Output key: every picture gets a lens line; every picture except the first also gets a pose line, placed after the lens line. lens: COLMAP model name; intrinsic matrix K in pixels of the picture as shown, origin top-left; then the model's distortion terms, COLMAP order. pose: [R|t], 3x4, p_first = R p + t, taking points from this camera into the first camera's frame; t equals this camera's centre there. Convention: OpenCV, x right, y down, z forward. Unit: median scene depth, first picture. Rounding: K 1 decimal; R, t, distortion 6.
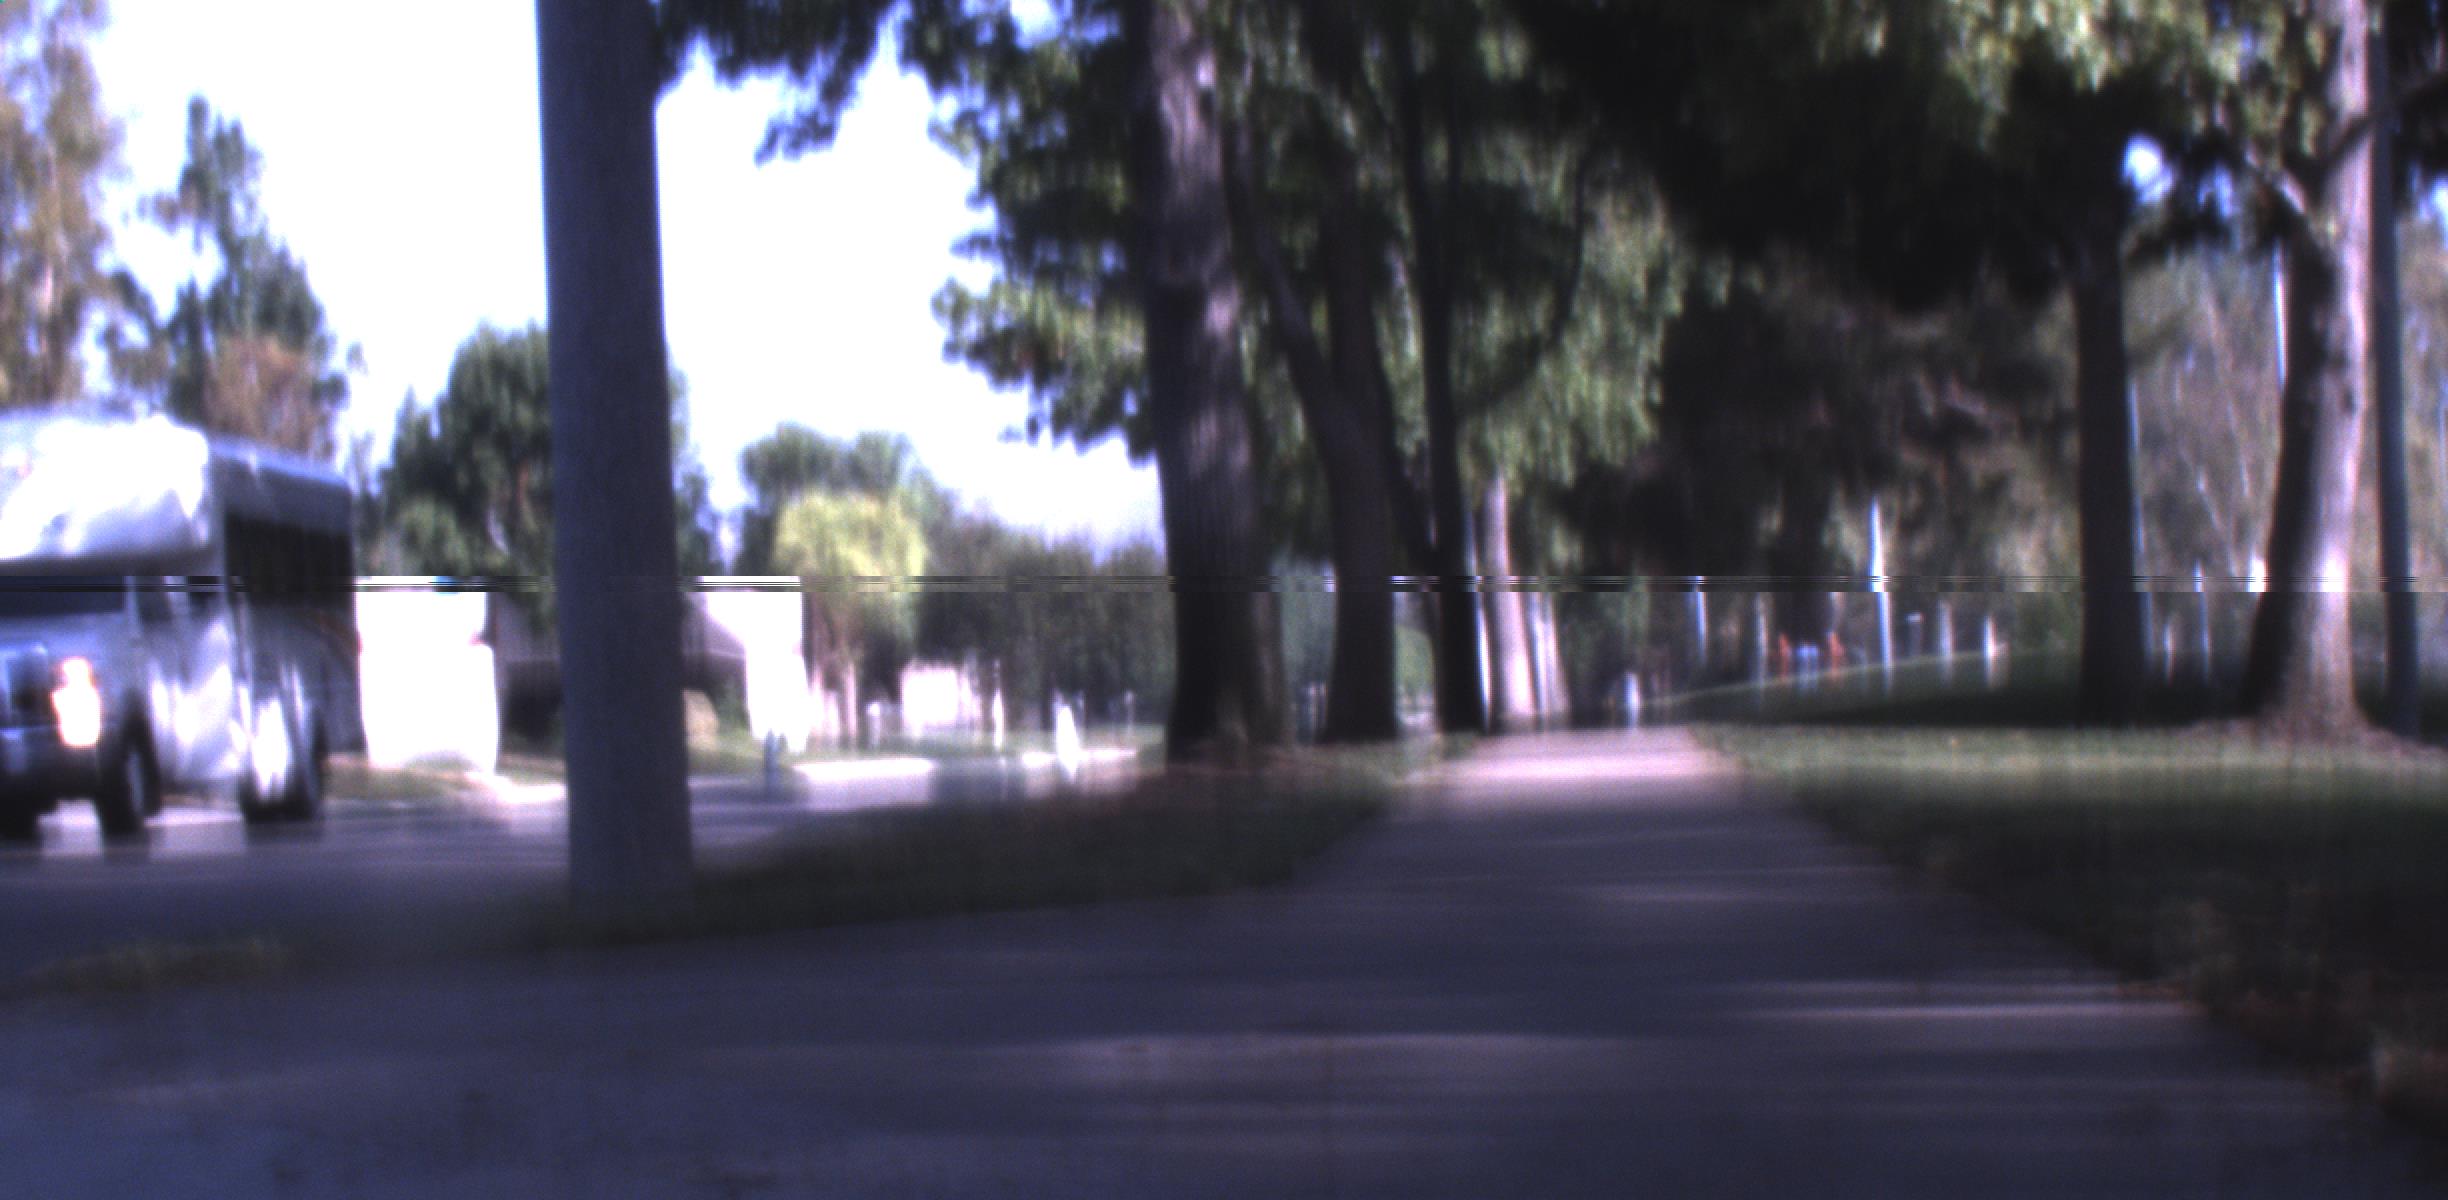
lens RADIAL K [[5230.9, 0, 1278.6], [0, 5230.9, 857.1], [0, 0, 1]] dist [-0.085630, 0.707759]
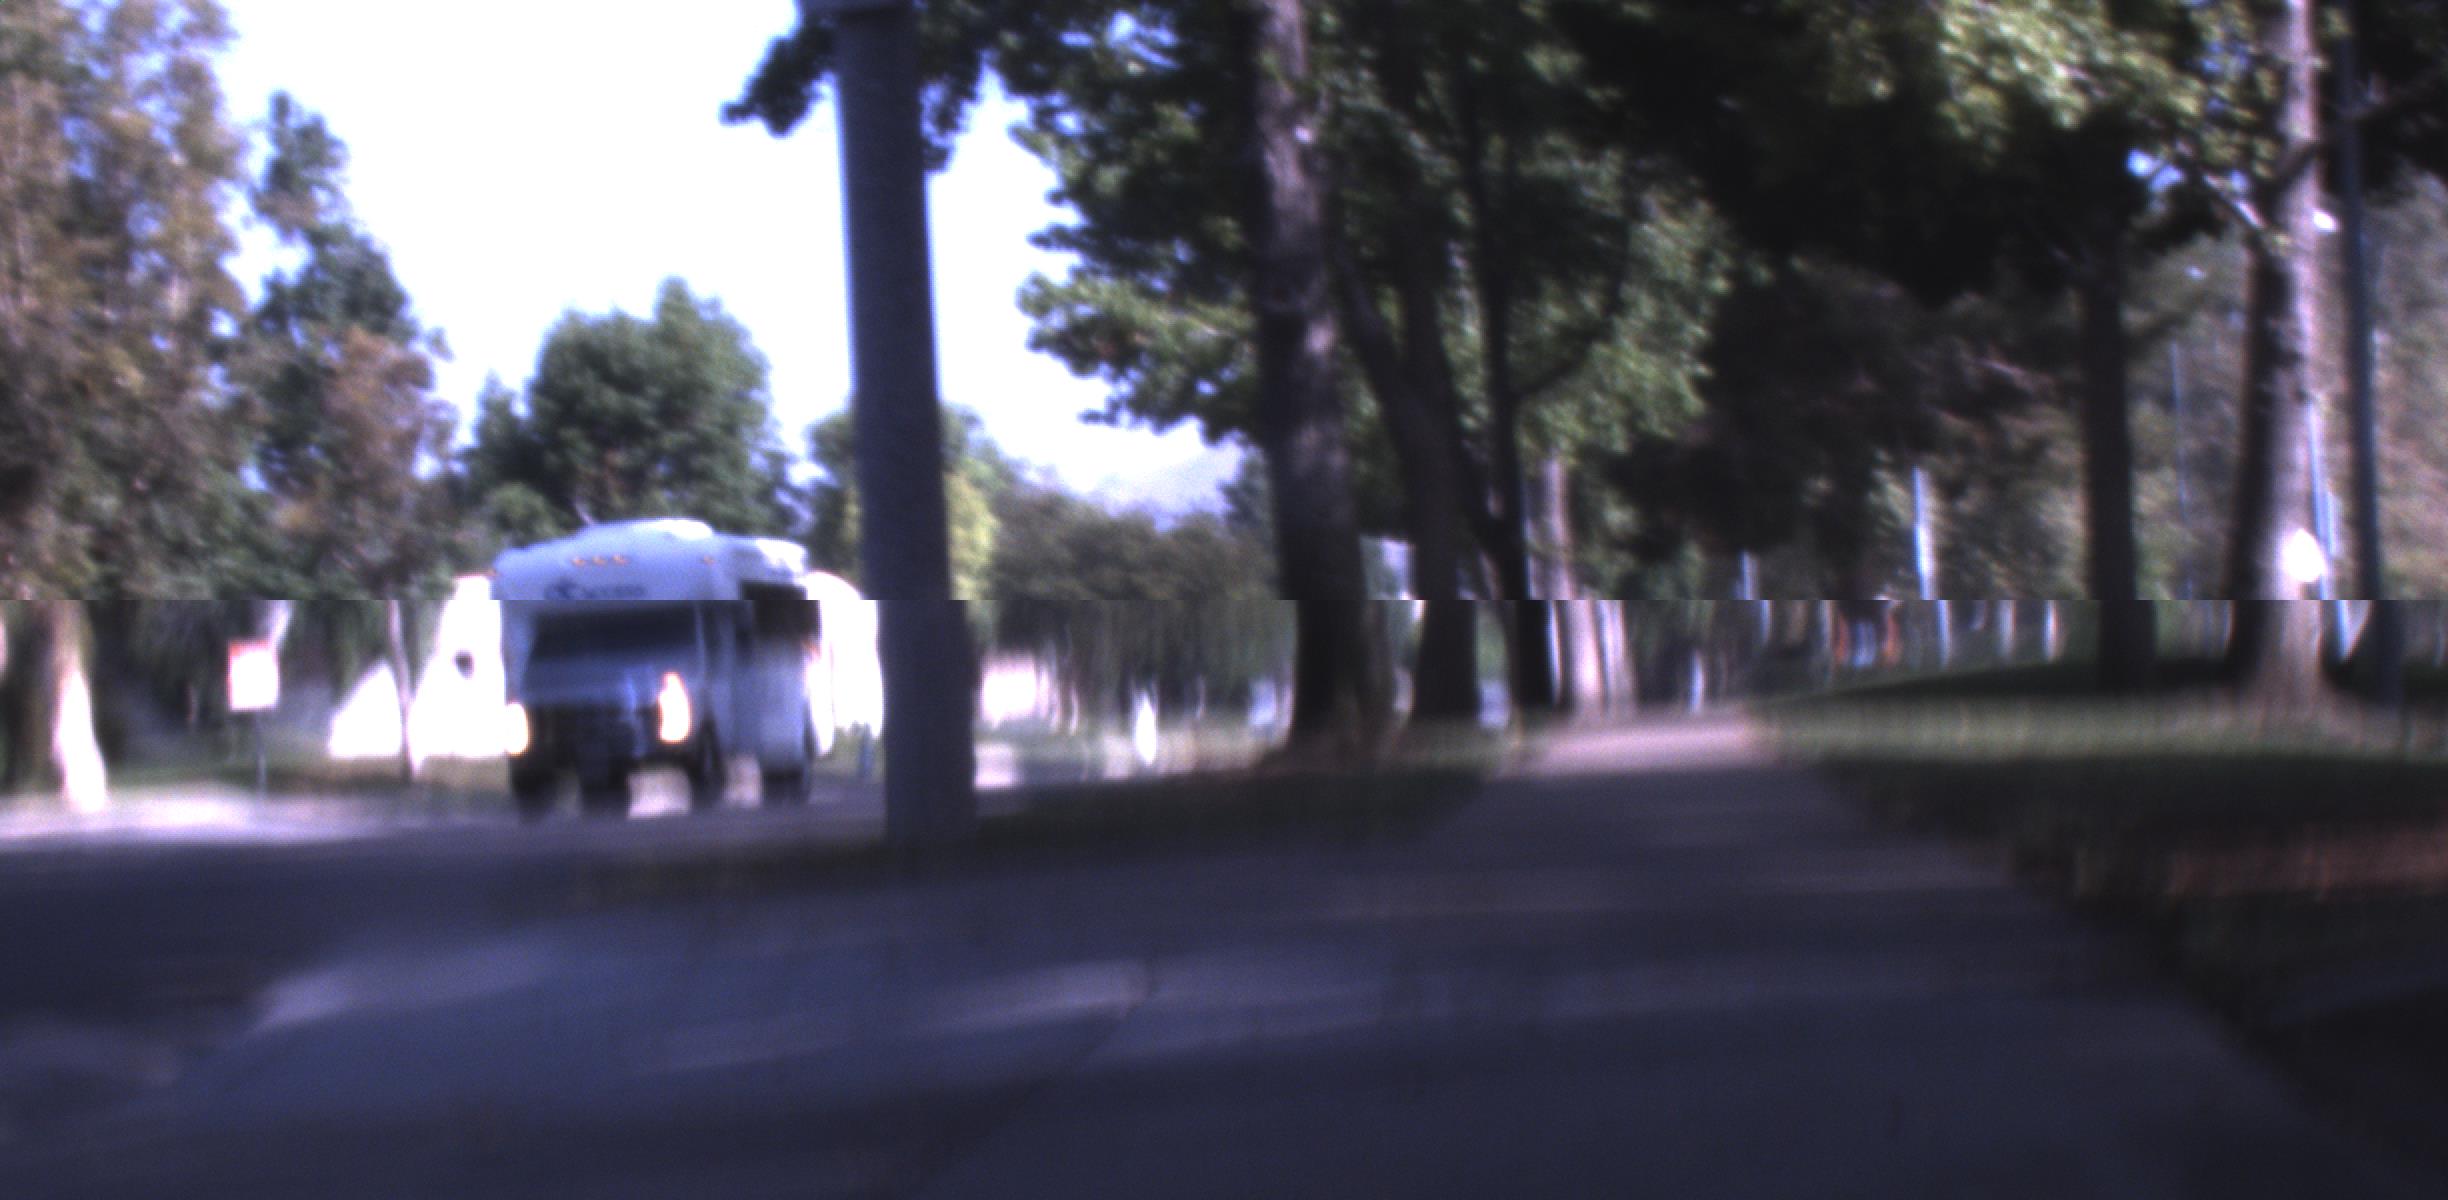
lens RADIAL K [[5230.9, 0, 1278.6], [0, 5230.9, 857.1], [0, 0, 1]] dist [-0.085630, 0.707759]
pose [[0.999857, -0.012577, -0.011268, -0.002942], [0.012651, 0.999898, 0.006556, 0.001448], [0.011184, -0.006698, 0.999915, -0.057547]]
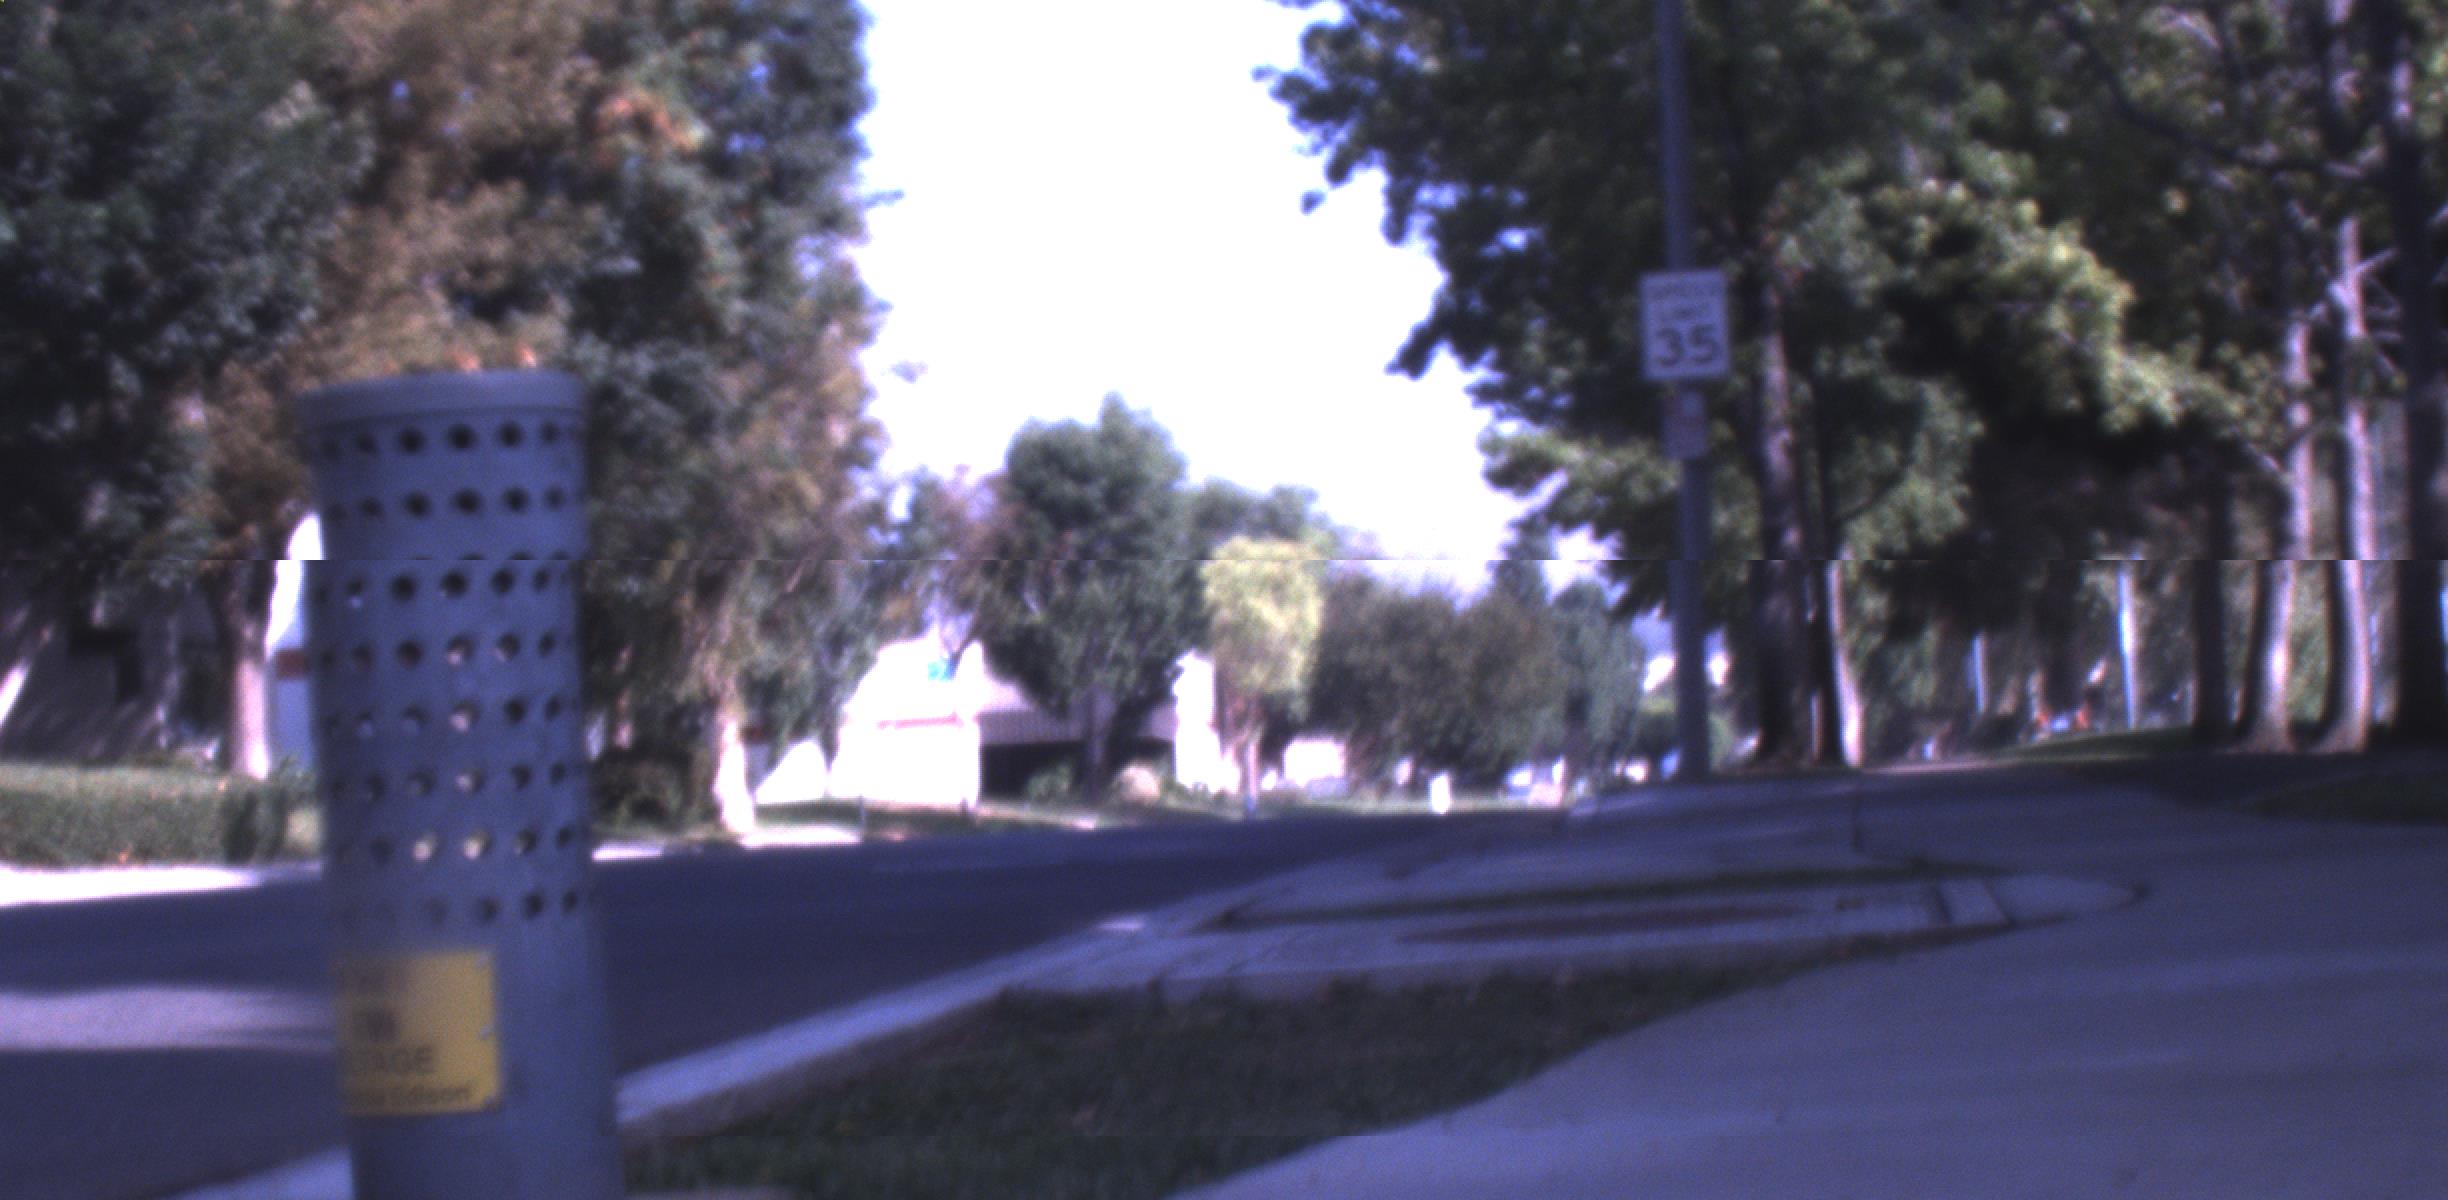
lens RADIAL K [[5230.9, 0, 1278.6], [0, 5230.9, 857.1], [0, 0, 1]] dist [-0.085630, 0.707759]
pose [[0.998402, -0.007250, -0.056049, -0.037779], [0.007096, 0.999970, -0.002954, 0.015597], [0.056069, 0.002551, 0.998424, -0.464063]]
